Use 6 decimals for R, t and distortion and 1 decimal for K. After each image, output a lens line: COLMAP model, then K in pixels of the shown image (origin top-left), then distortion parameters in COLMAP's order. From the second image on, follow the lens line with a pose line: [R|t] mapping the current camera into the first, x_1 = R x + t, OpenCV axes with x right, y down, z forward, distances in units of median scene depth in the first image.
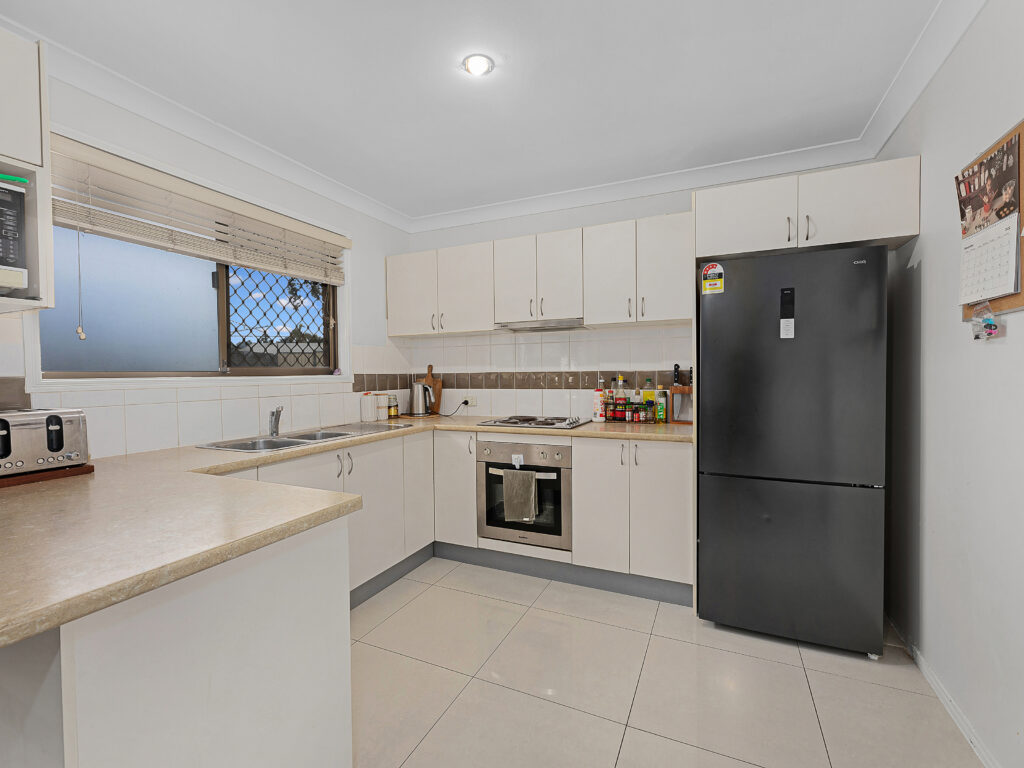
lens RADIAL K [[465.4, 0, 510.6], [0, 465.4, 383.9], [0, 0, 1]] dist [0.005085, 0.000083]
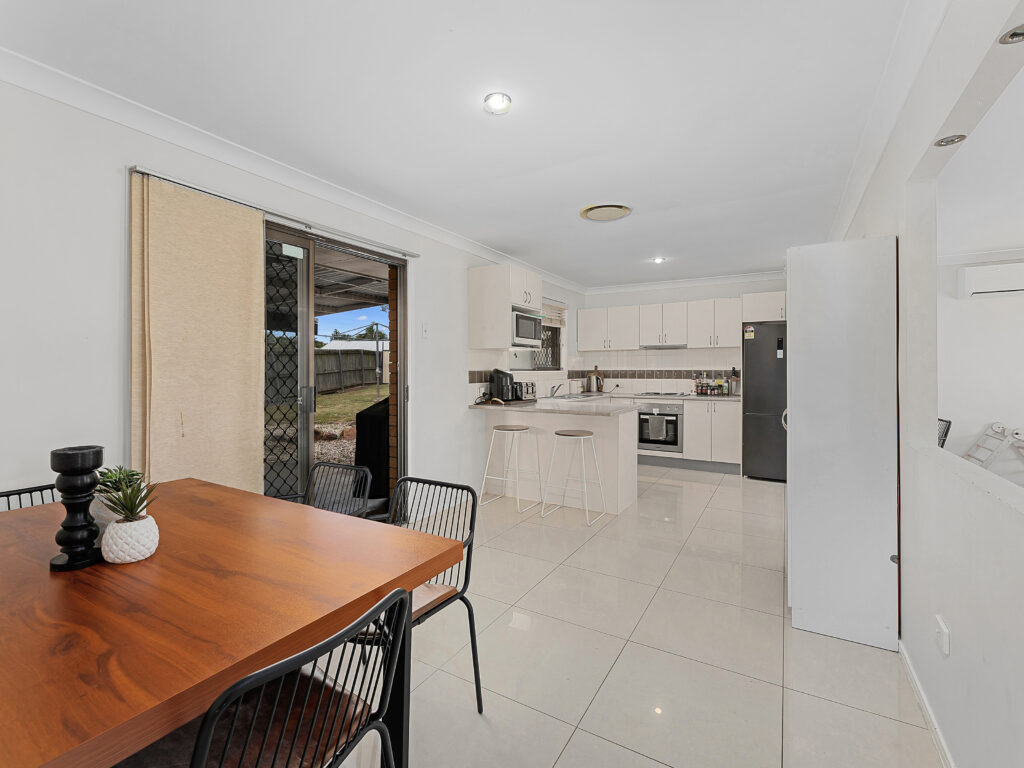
lens RADIAL K [[465.4, 0, 510.4], [0, 465.4, 367.6], [0, 0, 1]] dist [0.005085, 0.000083]
pose [[0.994860, 0.011763, -0.100579, -0.417143], [-0.014694, 0.999487, -0.028451, 0.032401], [0.100193, 0.029782, 0.994522, -1.148257]]
